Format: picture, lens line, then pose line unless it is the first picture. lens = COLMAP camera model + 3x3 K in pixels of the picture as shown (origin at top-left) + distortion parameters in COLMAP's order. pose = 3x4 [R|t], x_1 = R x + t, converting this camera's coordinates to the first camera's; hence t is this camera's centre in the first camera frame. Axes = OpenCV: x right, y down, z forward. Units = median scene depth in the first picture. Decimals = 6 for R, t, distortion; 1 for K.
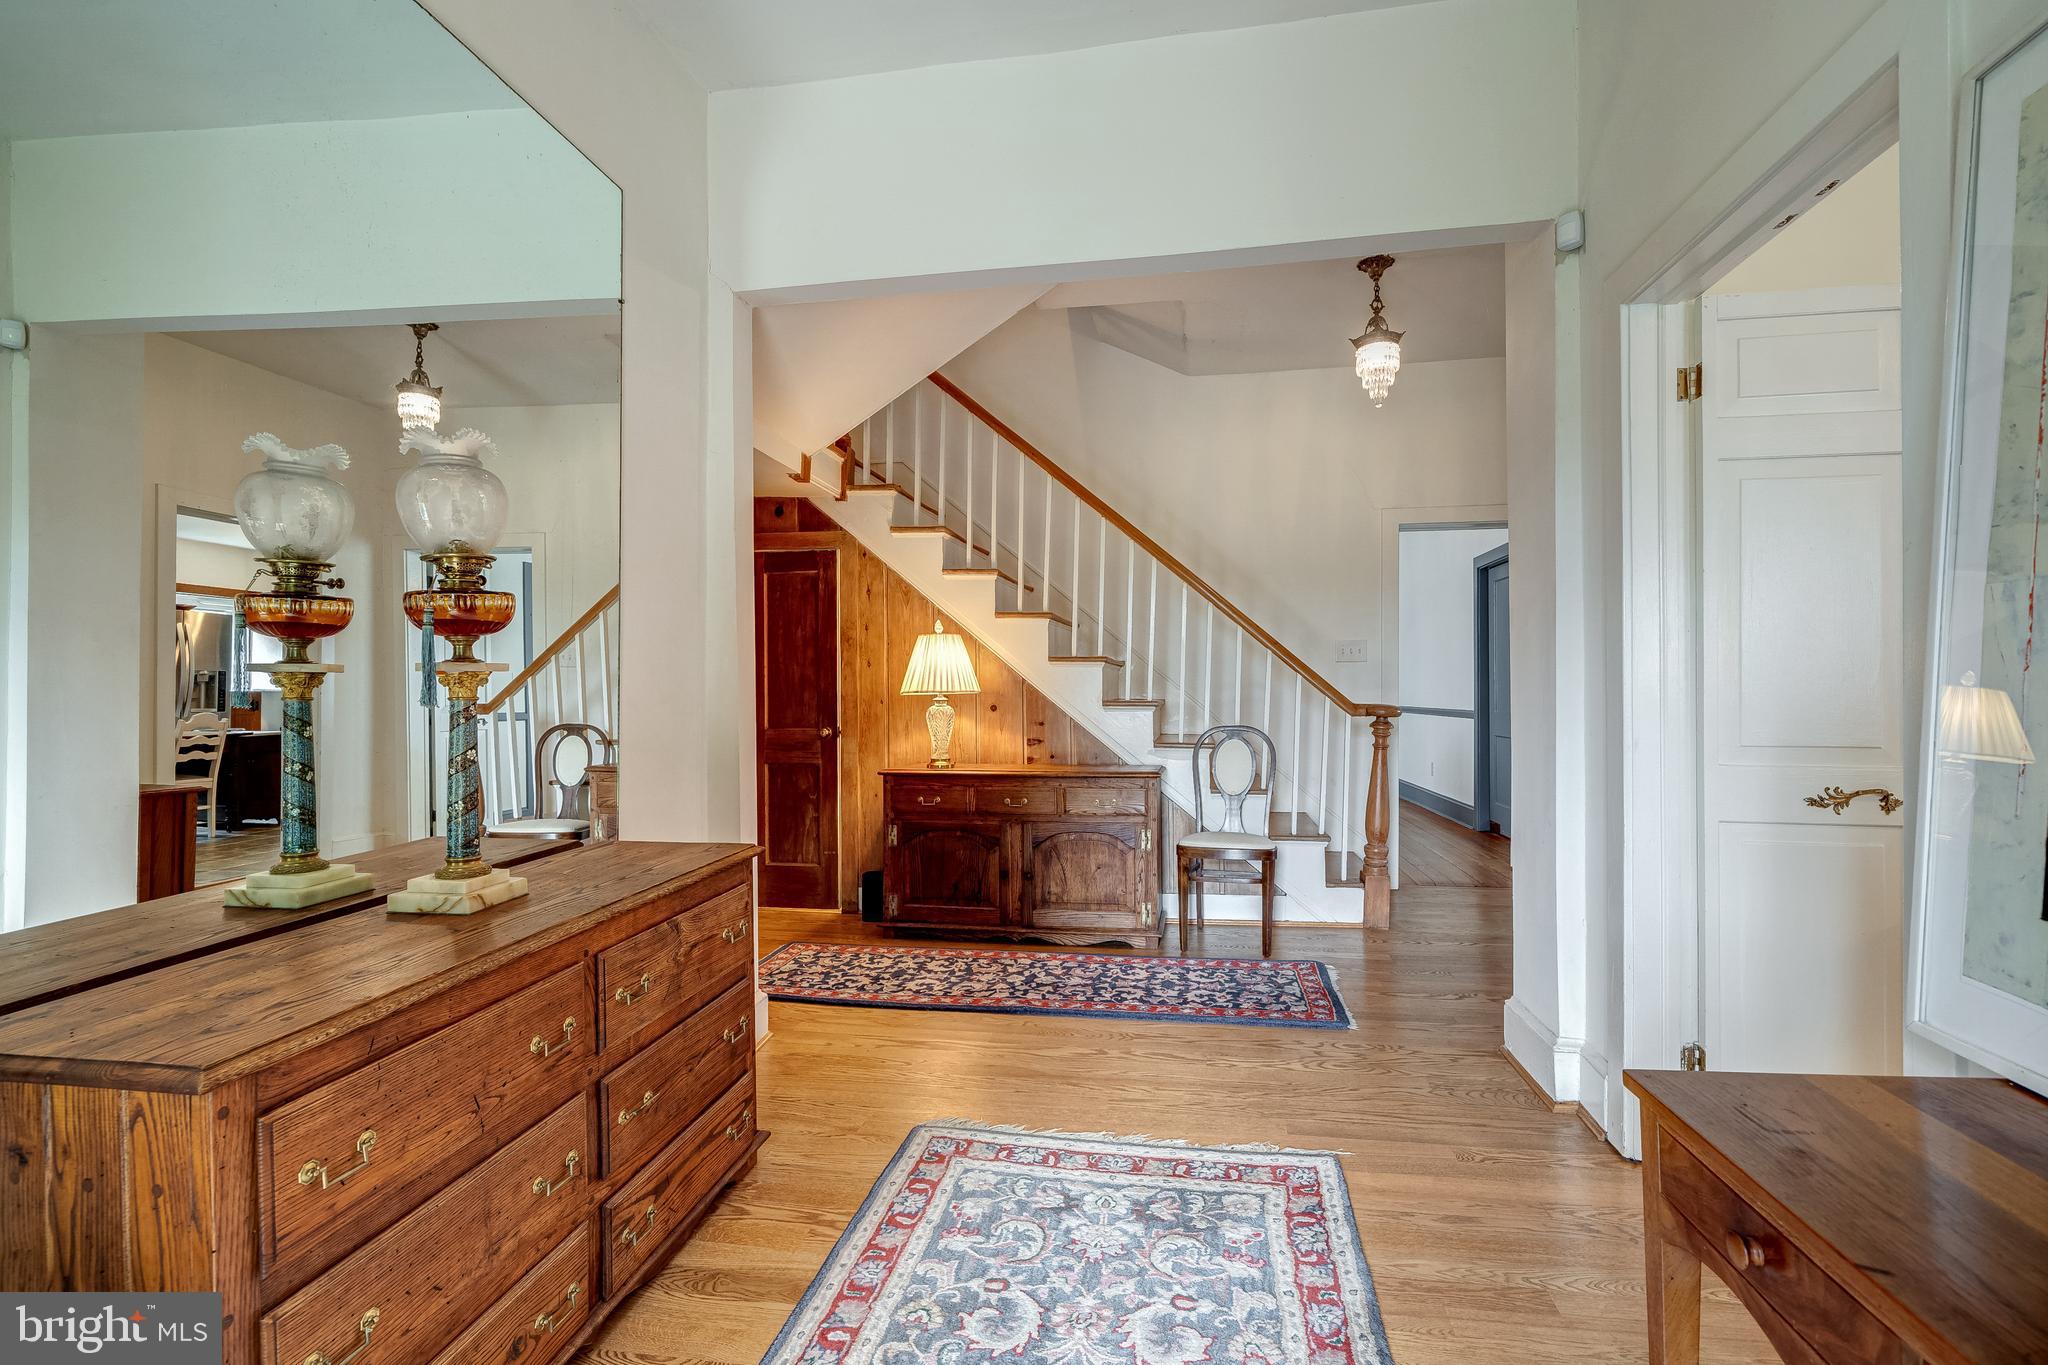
lens RADIAL K [[885.3, 0, 1024.0], [0, 885.3, 682.5], [0, 0, 1]] dist [-0.000386, -0.000032]
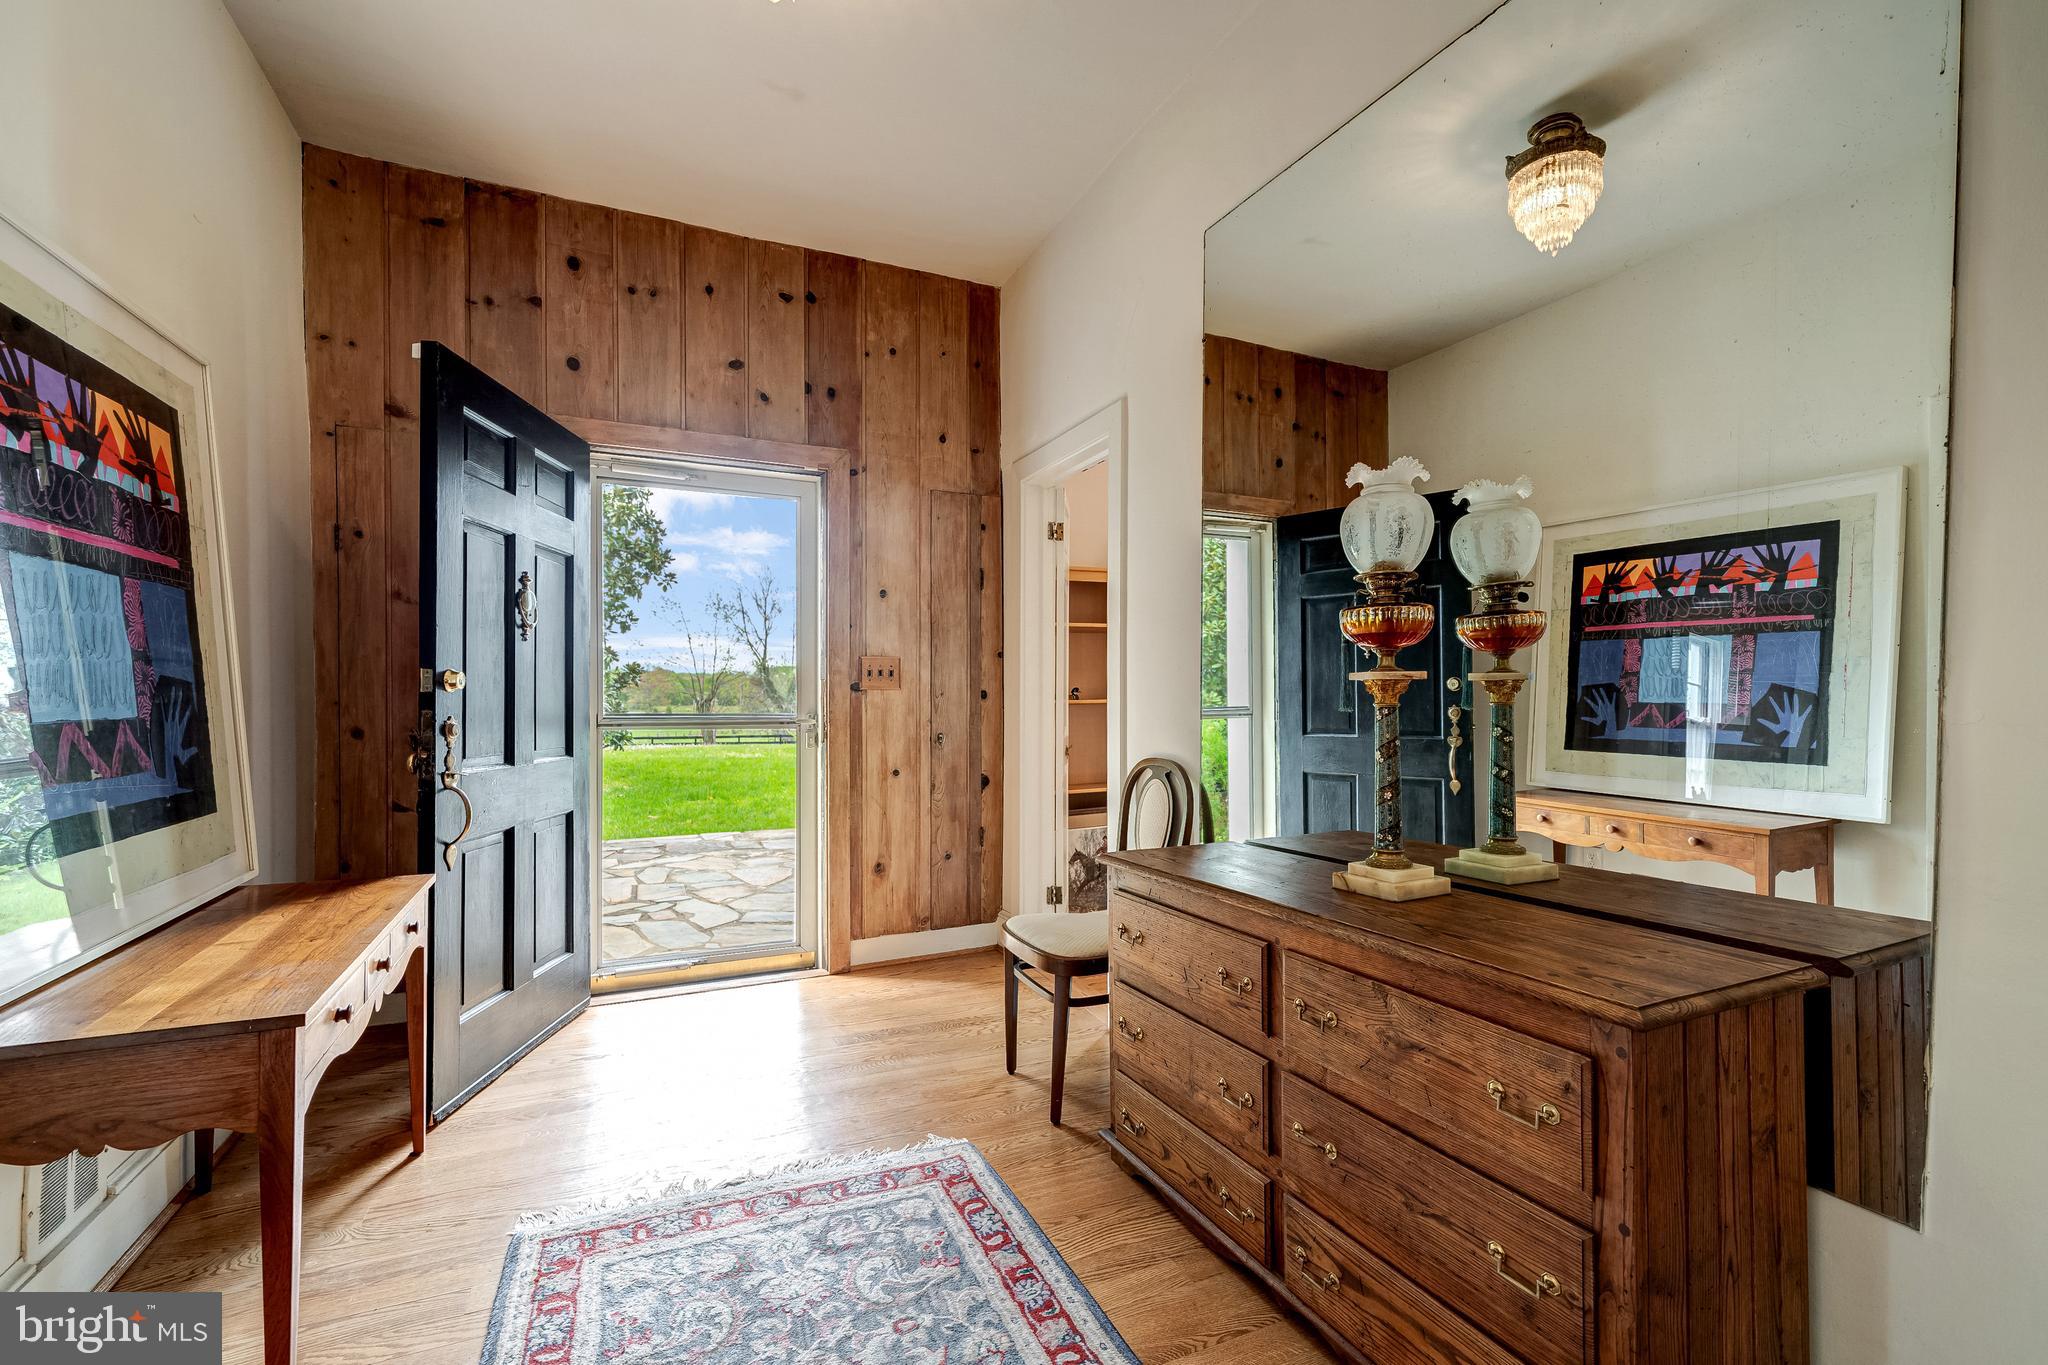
lens RADIAL K [[833.1, 0, 1024.0], [0, 833.1, 682.5], [0, 0, 1]] dist [0.001156, 0.000145]
pose [[-0.820531, -0.003679, -0.571591, 0.320580], [0.011146, 0.999686, -0.022435, 0.009539], [0.571494, -0.024780, -0.820232, 1.554511]]
